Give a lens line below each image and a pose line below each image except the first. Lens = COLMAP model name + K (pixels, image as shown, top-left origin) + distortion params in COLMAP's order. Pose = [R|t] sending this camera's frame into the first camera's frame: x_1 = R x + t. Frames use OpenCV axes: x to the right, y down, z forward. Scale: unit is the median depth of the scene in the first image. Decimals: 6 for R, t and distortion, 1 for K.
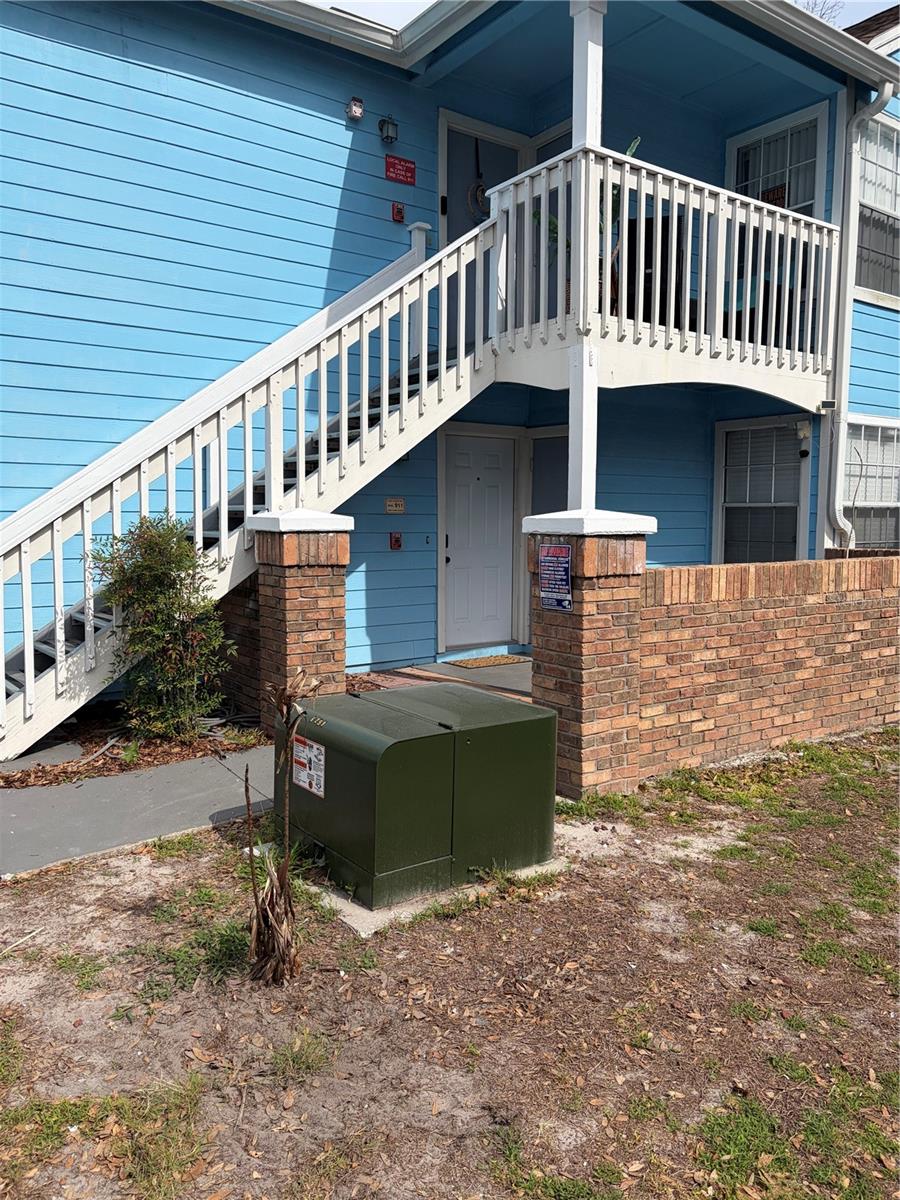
lens RADIAL K [[903.9, 0, 450.0], [0, 903.9, 600.0], [0, 0, 1]] dist [0.062143, -0.085167]
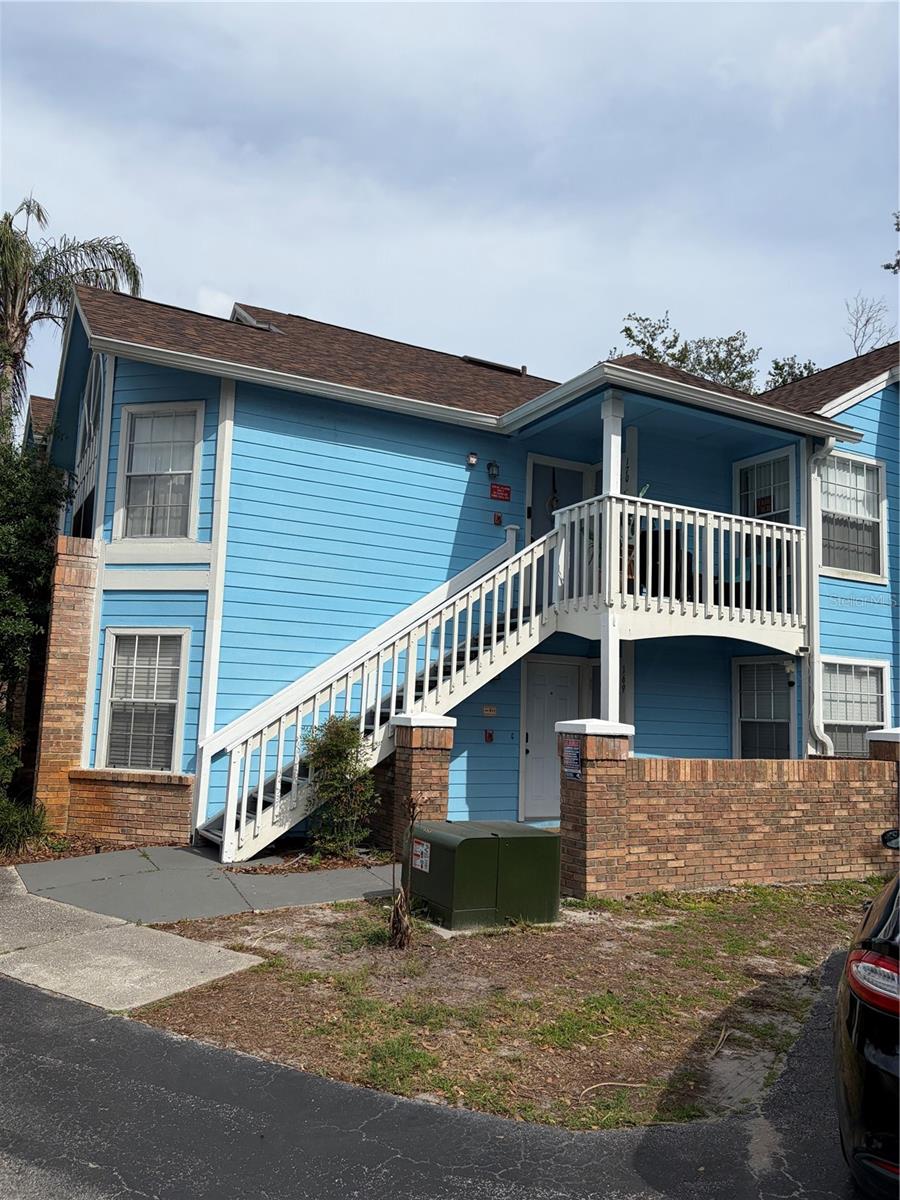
lens RADIAL K [[893.2, 0, 450.0], [0, 893.2, 600.0], [0, 0, 1]] dist [0.141400, -0.406056]
pose [[0.990423, 0.013894, -0.137367, 0.090370], [-0.043817, 0.975124, -0.217288, 0.045224], [0.130930, 0.221226, 0.966393, -0.541704]]
